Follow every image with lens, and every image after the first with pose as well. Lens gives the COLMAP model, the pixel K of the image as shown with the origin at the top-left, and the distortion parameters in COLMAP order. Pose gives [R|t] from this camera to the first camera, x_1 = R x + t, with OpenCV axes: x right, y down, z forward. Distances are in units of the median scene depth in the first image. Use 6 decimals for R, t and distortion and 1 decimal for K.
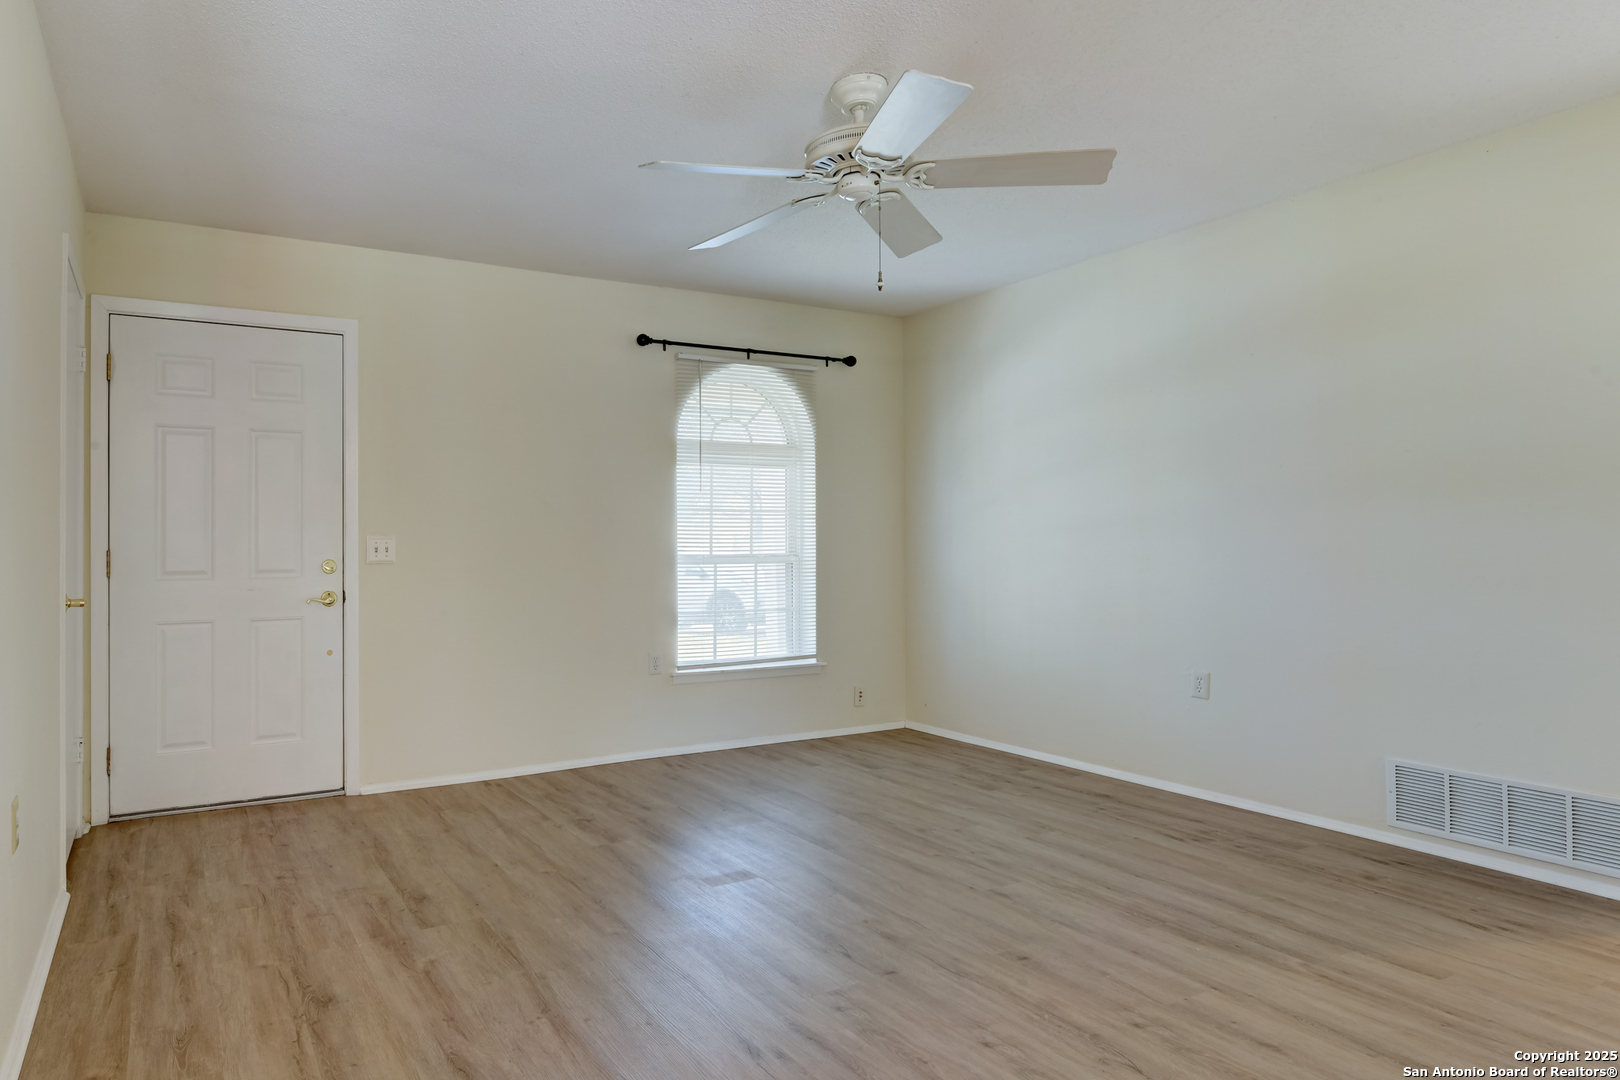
lens RADIAL K [[1071.3, 0, 810.0], [0, 1071.3, 540.0], [0, 0, 1]] dist [0.001579, 0.000056]
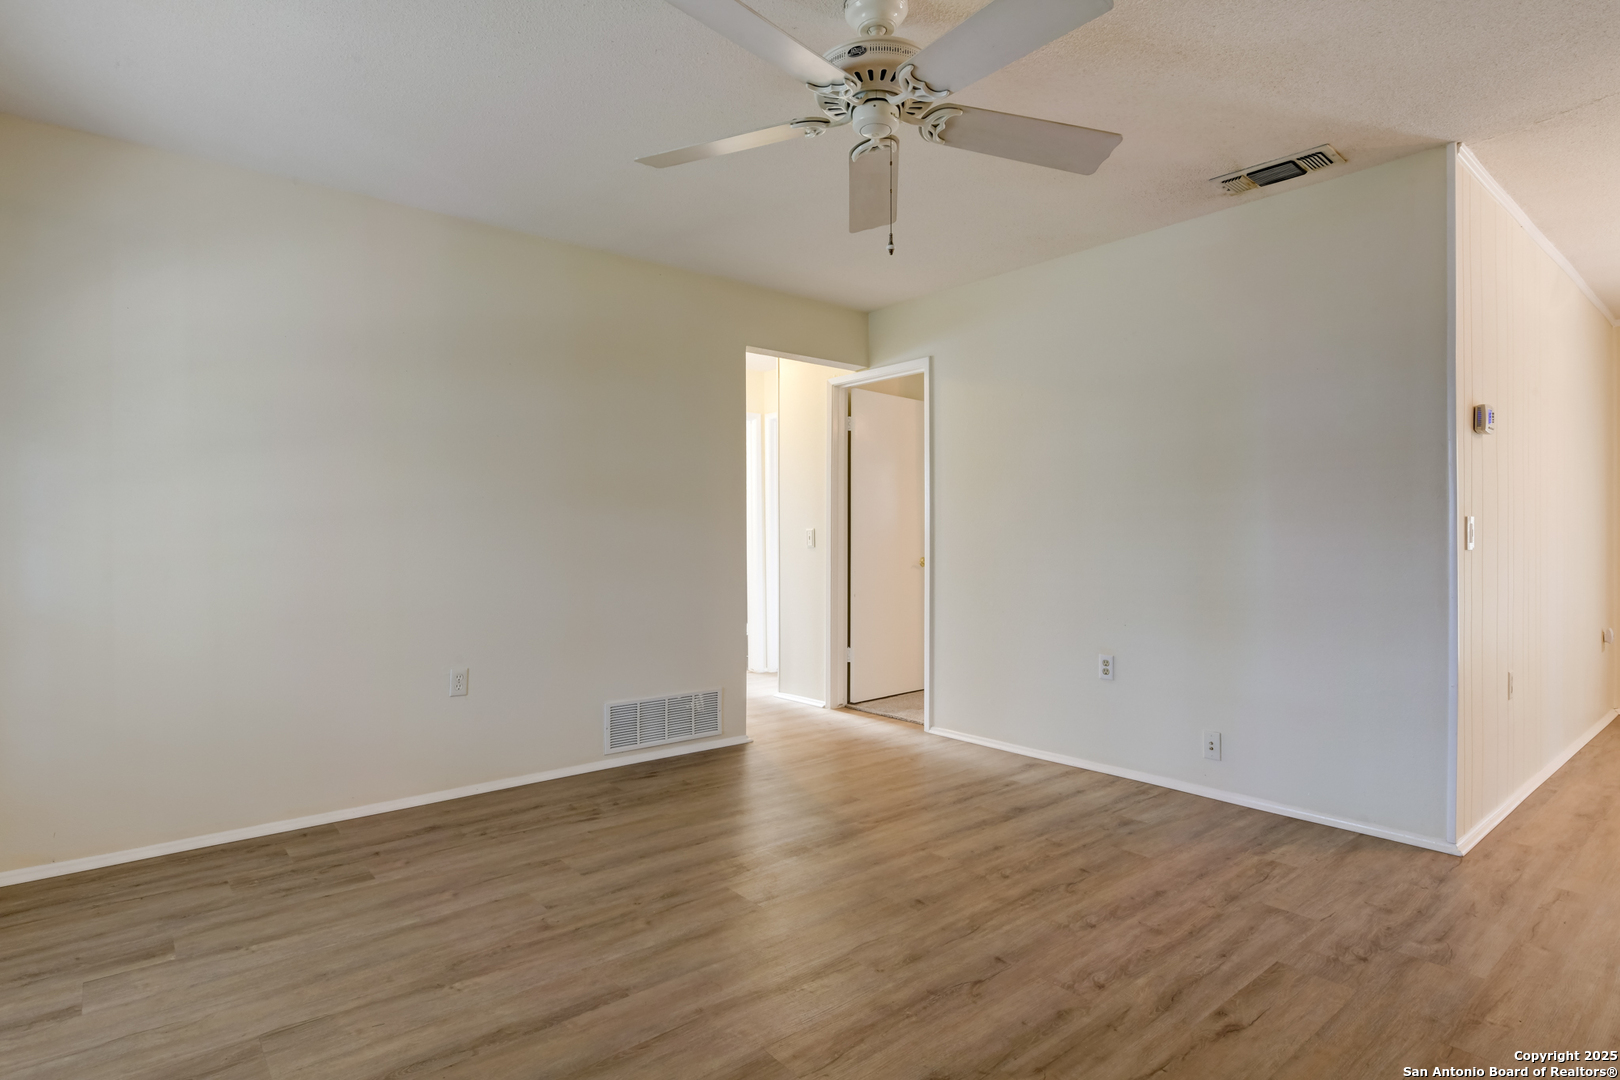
lens RADIAL K [[777.9, 0, 810.0], [0, 777.9, 540.0], [0, 0, 1]] dist [-0.002914, -0.000284]
pose [[-0.100218, 0.003558, 0.994959, -0.469463], [0.000090, 0.999994, -0.003567, 0.007939], [-0.994966, -0.000268, -0.100218, 0.922244]]
